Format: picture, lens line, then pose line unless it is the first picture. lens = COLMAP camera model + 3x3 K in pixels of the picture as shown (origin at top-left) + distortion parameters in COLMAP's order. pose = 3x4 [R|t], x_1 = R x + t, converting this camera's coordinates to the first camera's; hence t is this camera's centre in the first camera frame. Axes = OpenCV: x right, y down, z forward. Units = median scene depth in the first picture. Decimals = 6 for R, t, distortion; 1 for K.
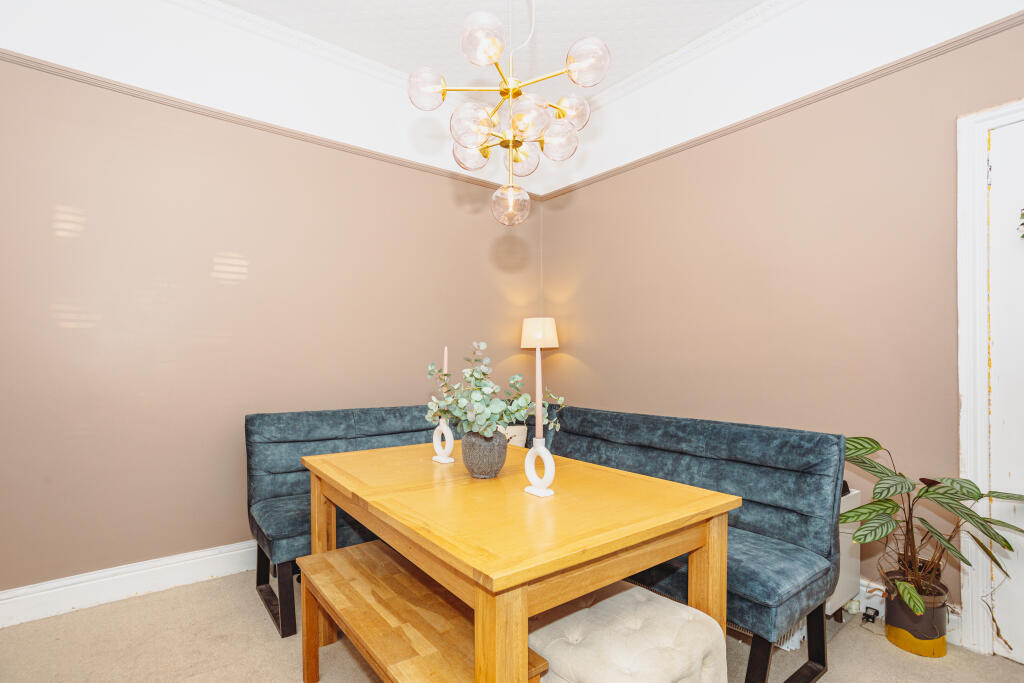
lens RADIAL K [[514.8, 0, 511.6], [0, 514.8, 357.5], [0, 0, 1]] dist [-0.000905, -0.000110]
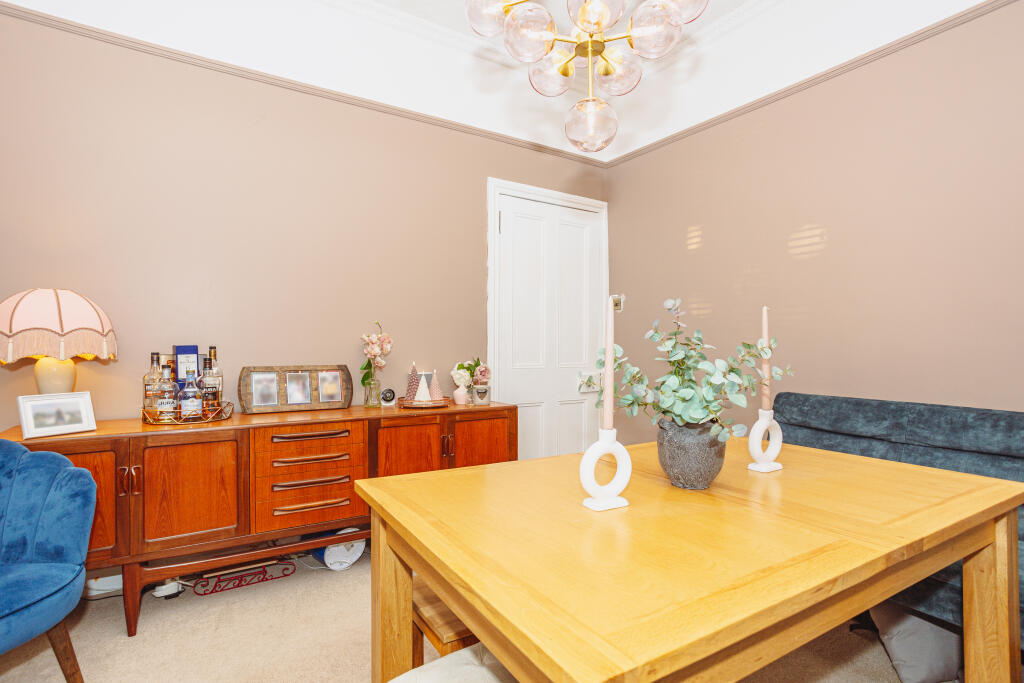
lens RADIAL K [[507.2, 0, 512.0], [0, 507.2, 341.5], [0, 0, 1]] dist [0.000450, 0.000078]
pose [[-0.081393, -0.012865, -0.996599, 0.474322], [-0.002317, 0.999916, -0.012718, 0.029403], [0.996679, 0.001273, -0.081416, 0.572857]]
